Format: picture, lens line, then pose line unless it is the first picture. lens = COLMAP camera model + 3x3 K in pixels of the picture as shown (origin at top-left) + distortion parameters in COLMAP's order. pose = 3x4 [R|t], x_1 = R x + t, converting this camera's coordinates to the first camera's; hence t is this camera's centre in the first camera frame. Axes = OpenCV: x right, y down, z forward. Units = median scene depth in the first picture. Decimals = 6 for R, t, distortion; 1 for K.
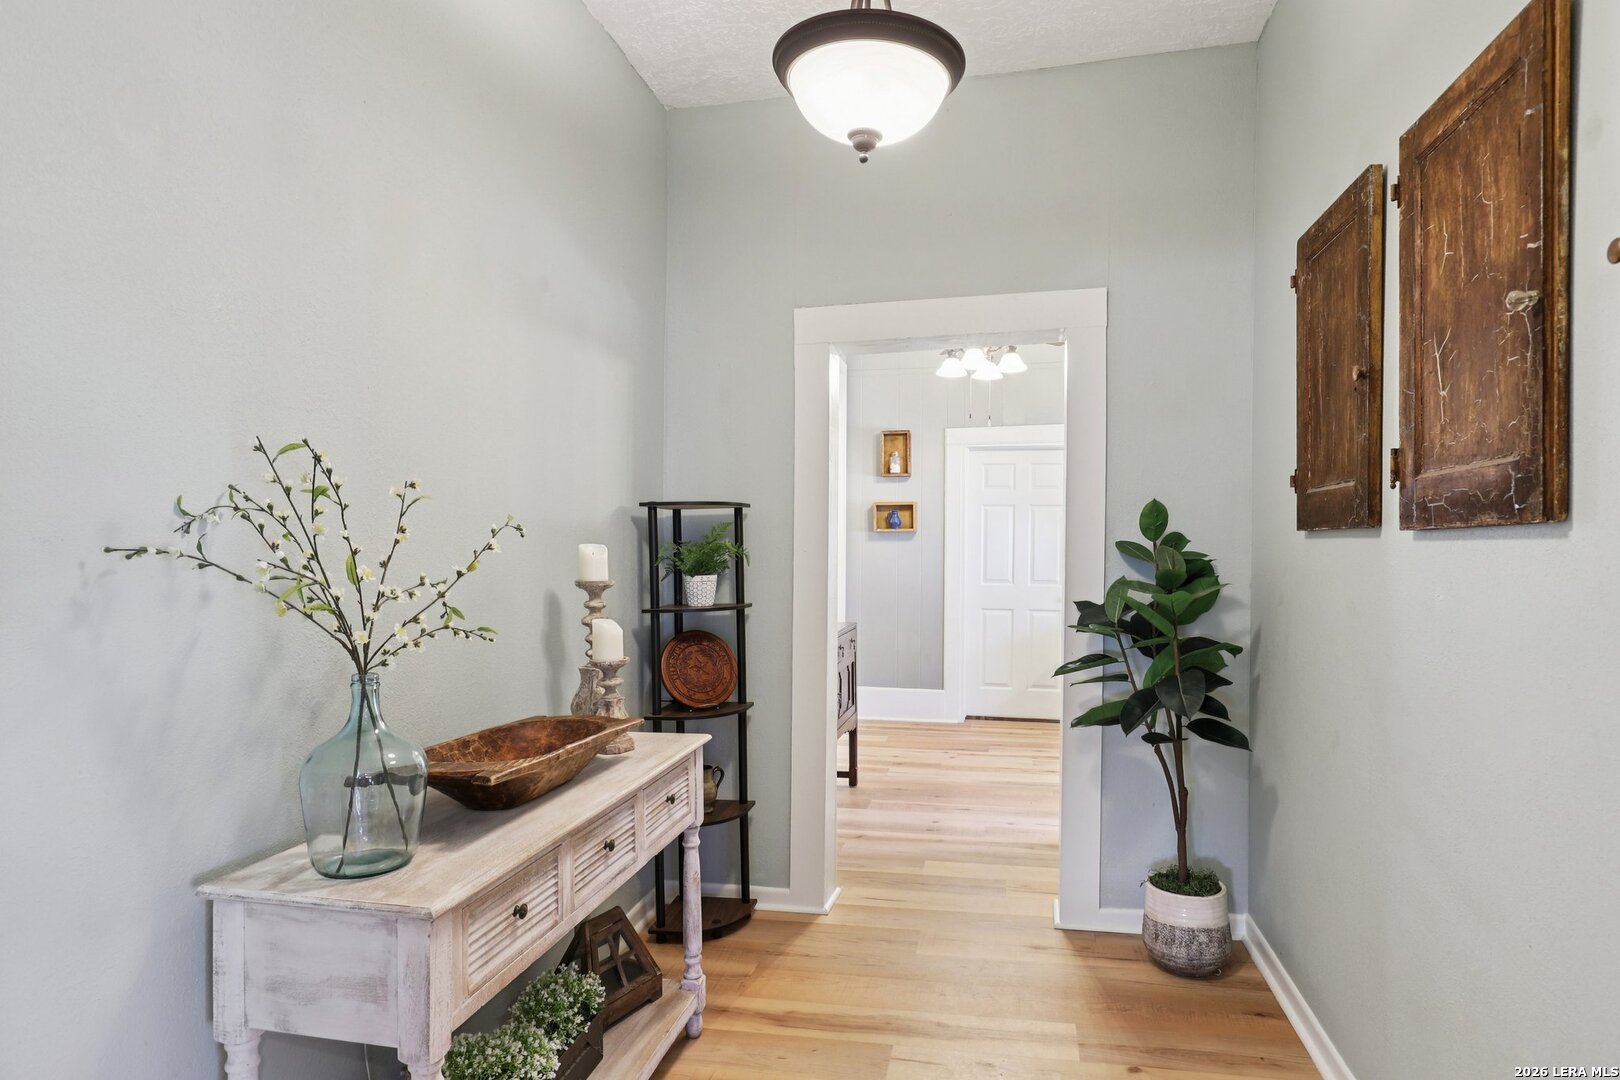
lens RADIAL K [[904.8, 0, 814.1], [0, 904.8, 547.7], [0, 0, 1]] dist [-0.021680, 0.000255]
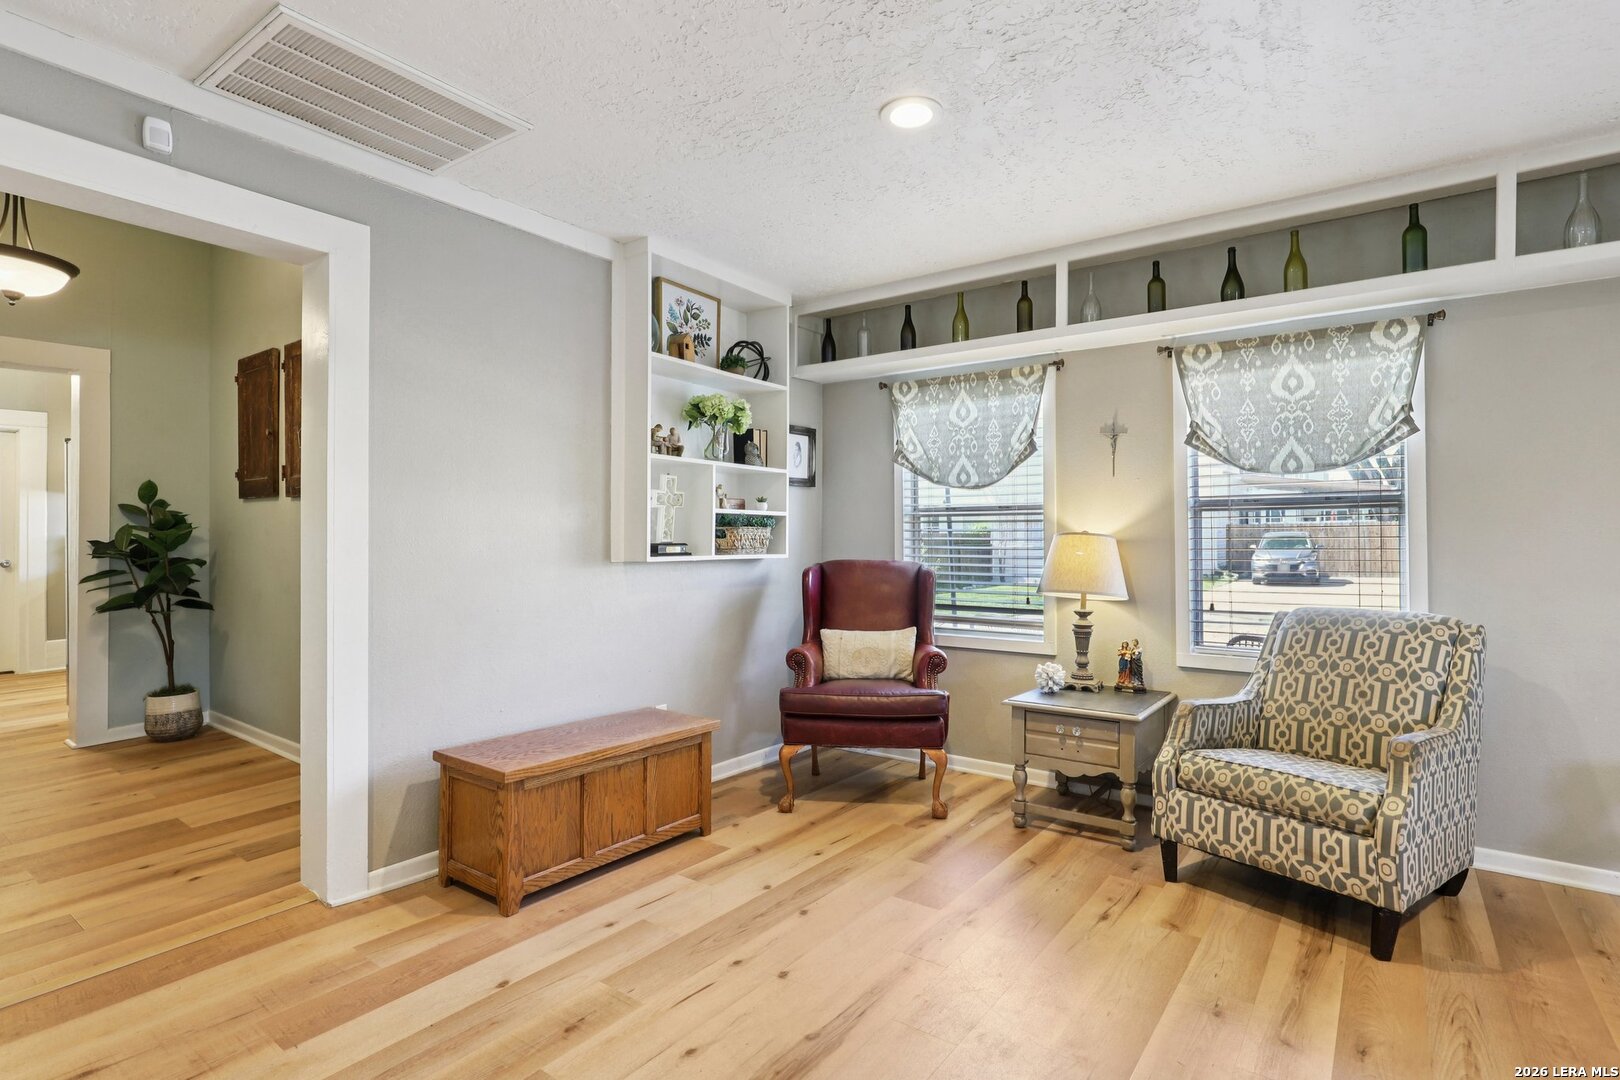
lens RADIAL K [[803.2, 0, 811.0], [0, 803.2, 531.5], [0, 0, 1]] dist [0.000641, 0.000530]
pose [[0.423784, -0.005994, 0.905743, -0.482424], [0.008340, 0.999962, 0.002715, 0.051741], [-0.905725, 0.006404, 0.423818, -0.812360]]
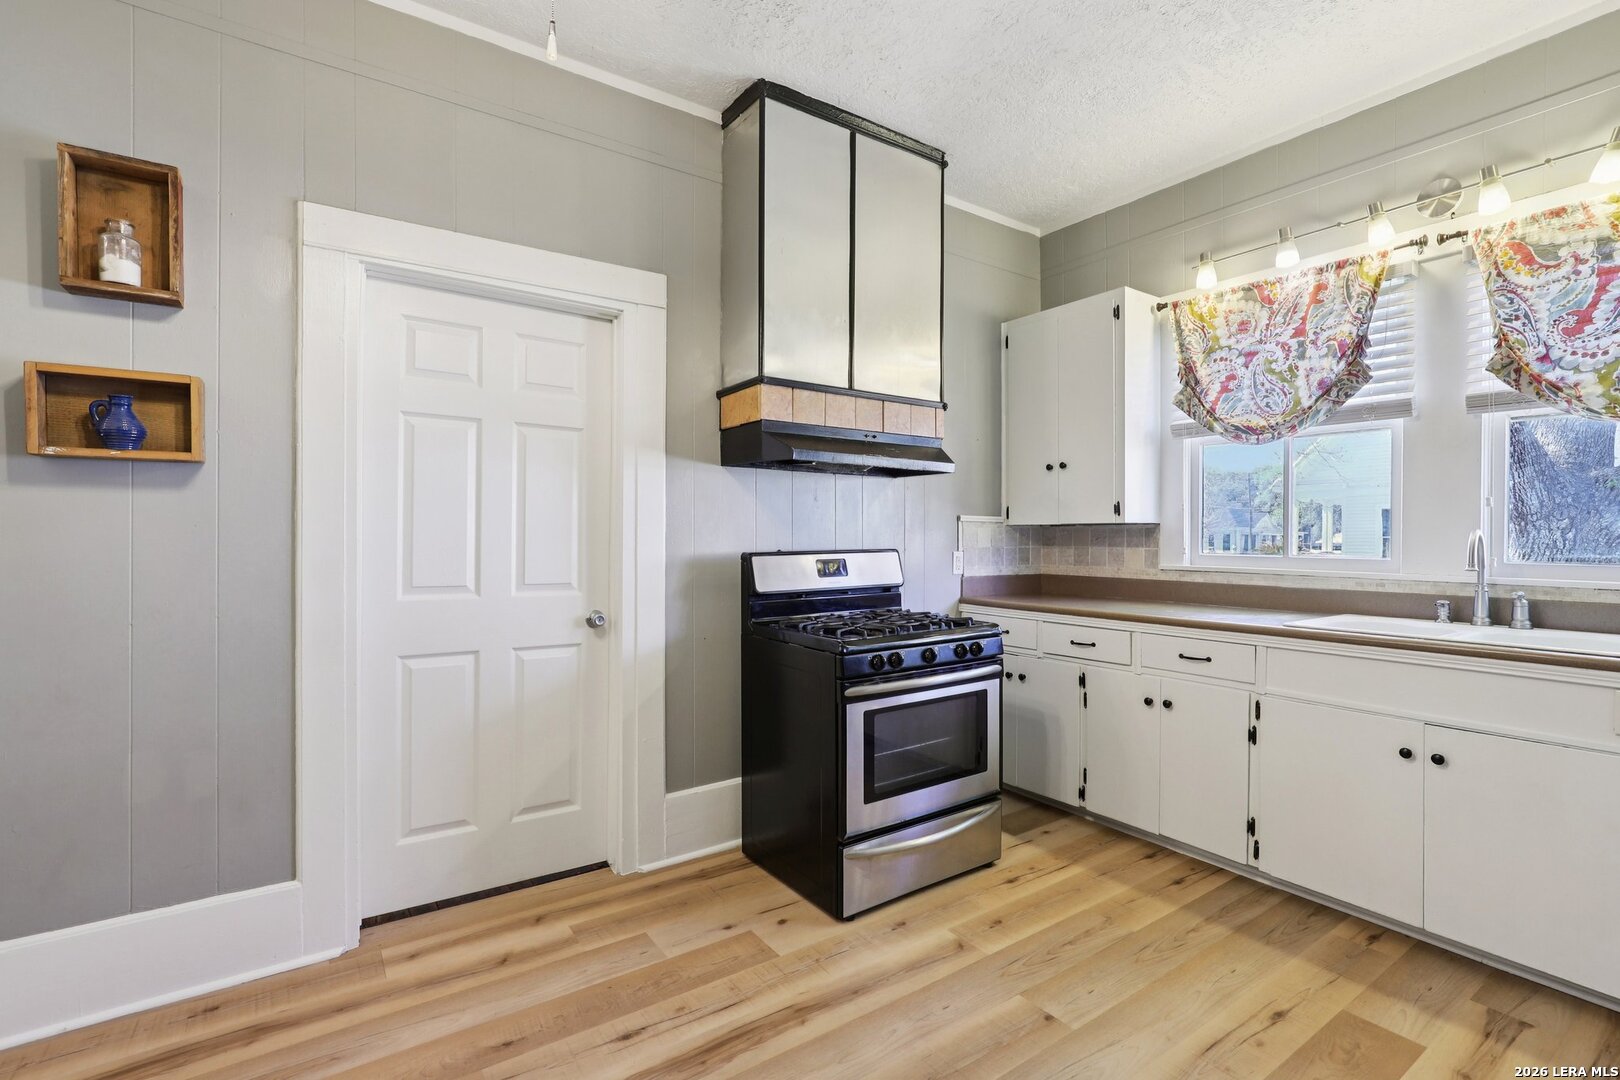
lens RADIAL K [[751.5, 0, 820.3], [0, 751.5, 542.4], [0, 0, 1]] dist [0.000111, 0.001299]
pose [[0.684577, -0.005026, 0.728923, 0.149857], [0.003823, 0.999987, 0.003305, 0.032256], [-0.728931, 0.000525, 0.684587, 1.462317]]
